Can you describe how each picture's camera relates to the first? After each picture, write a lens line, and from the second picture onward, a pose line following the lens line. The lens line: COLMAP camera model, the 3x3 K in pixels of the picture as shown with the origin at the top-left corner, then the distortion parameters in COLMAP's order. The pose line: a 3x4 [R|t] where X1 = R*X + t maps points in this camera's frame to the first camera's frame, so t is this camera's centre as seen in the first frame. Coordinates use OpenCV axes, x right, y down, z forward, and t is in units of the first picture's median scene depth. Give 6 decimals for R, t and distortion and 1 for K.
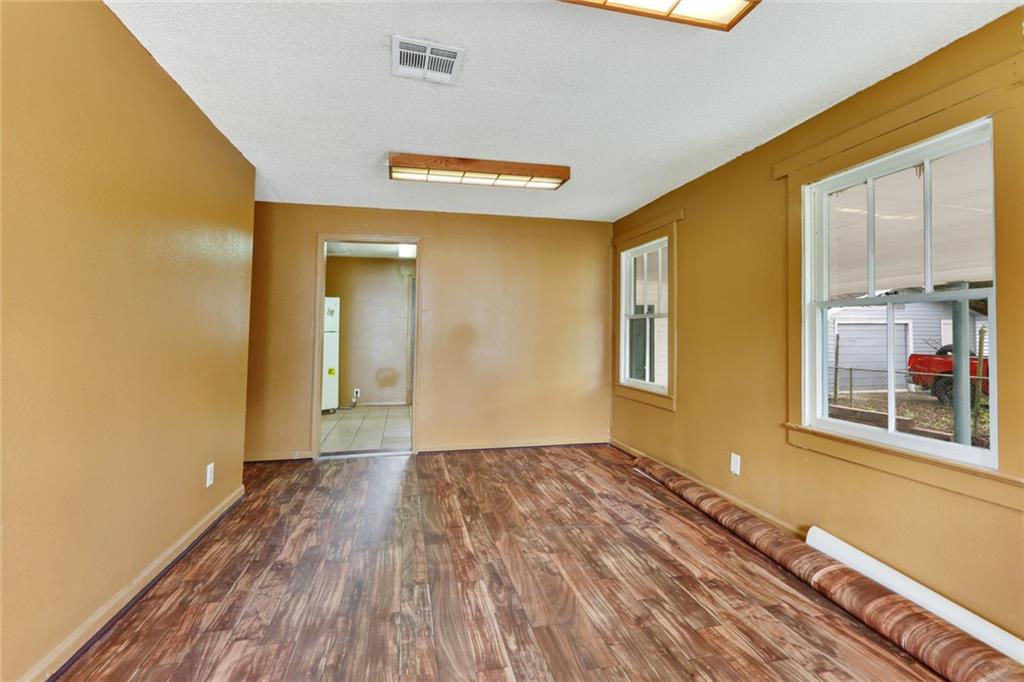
lens RADIAL K [[454.7, 0, 514.9], [0, 454.7, 306.5], [0, 0, 1]] dist [0.035258, 0.000176]
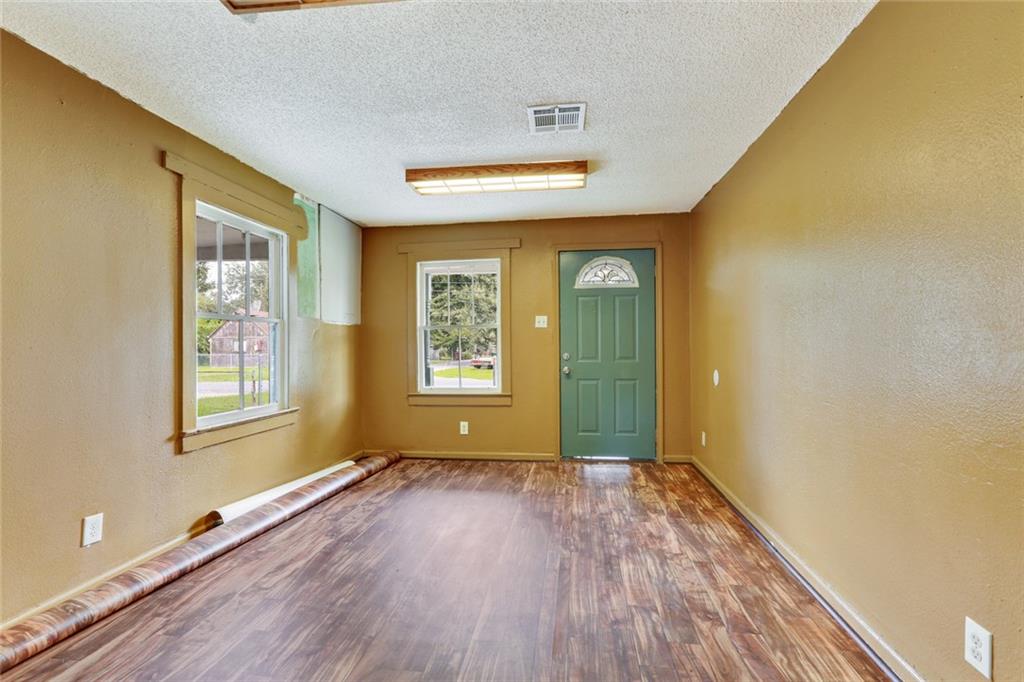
lens RADIAL K [[458.0, 0, 513.0], [0, 458.0, 347.2], [0, 0, 1]] dist [0.000876, 0.000453]
pose [[-0.930339, -0.001982, 0.366696, -0.524396], [-0.024253, 0.998128, -0.056137, 0.141237], [-0.365899, -0.061120, -0.928645, 2.118345]]
